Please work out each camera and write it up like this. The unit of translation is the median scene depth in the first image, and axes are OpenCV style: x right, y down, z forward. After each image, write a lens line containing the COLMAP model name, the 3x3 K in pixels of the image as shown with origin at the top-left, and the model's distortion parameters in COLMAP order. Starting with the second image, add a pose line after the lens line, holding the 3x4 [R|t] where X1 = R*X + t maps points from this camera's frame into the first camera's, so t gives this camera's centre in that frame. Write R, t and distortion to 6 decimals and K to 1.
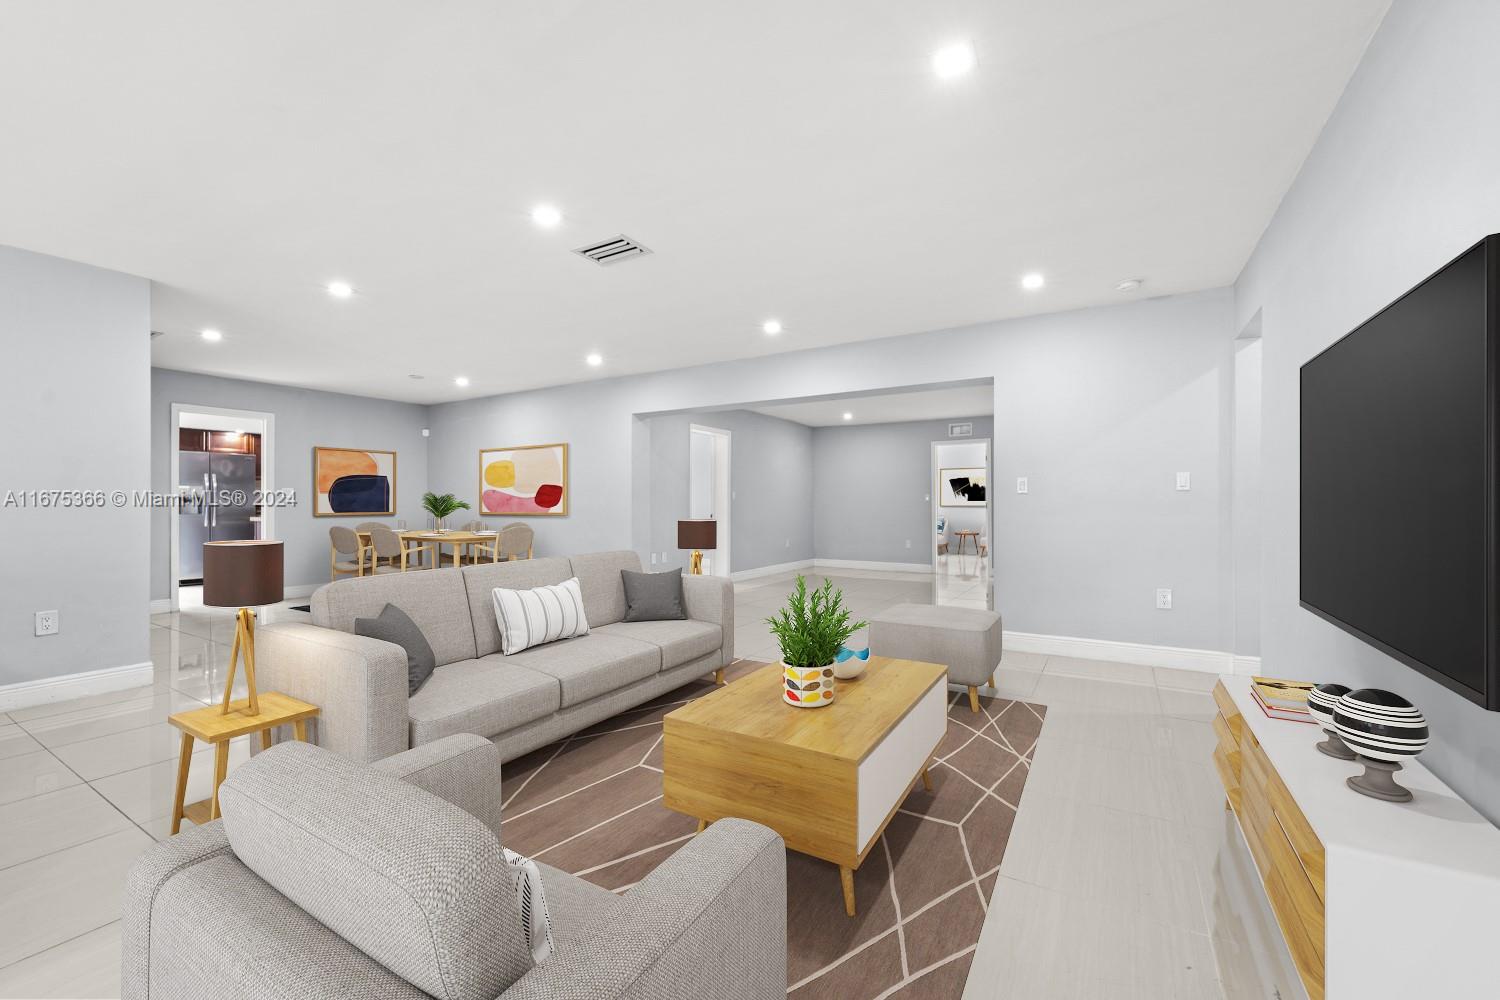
lens RADIAL K [[610.1, 0, 739.2], [0, 610.1, 508.7], [0, 0, 1]] dist [-0.002311, -0.000809]
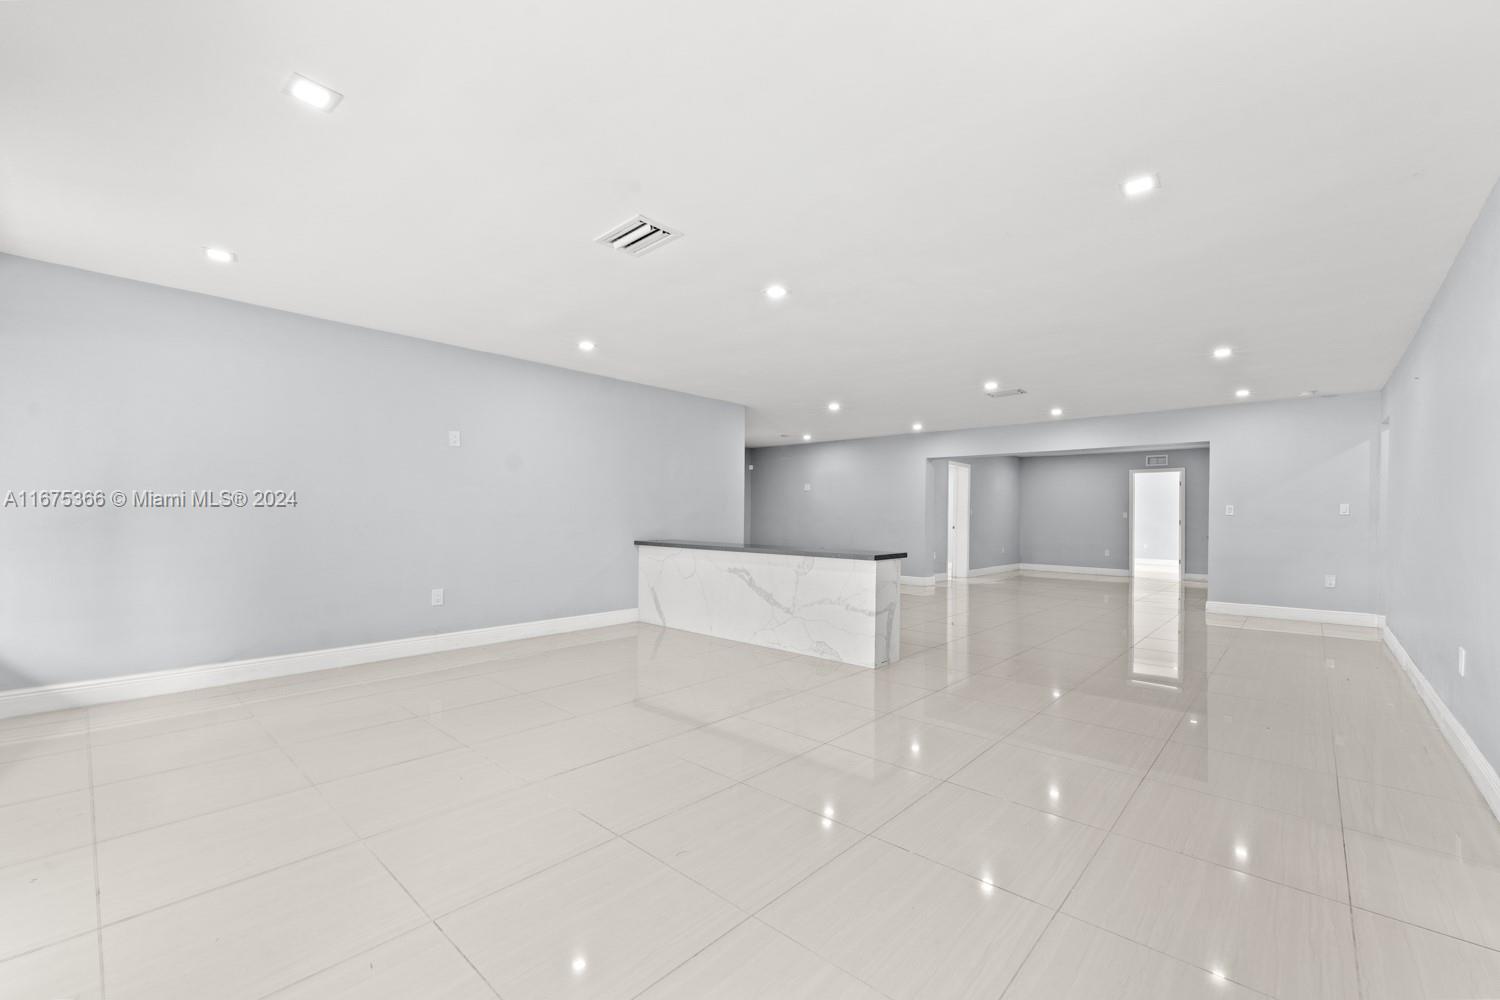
lens RADIAL K [[610.1, 0, 734.9], [0, 610.1, 523.6], [0, 0, 1]] dist [-0.002311, -0.000809]
pose [[0.979379, 0.013719, -0.201565, -0.326146], [-0.013178, 0.999905, 0.004025, 0.005815], [0.201601, -0.001285, 0.979467, -0.557758]]
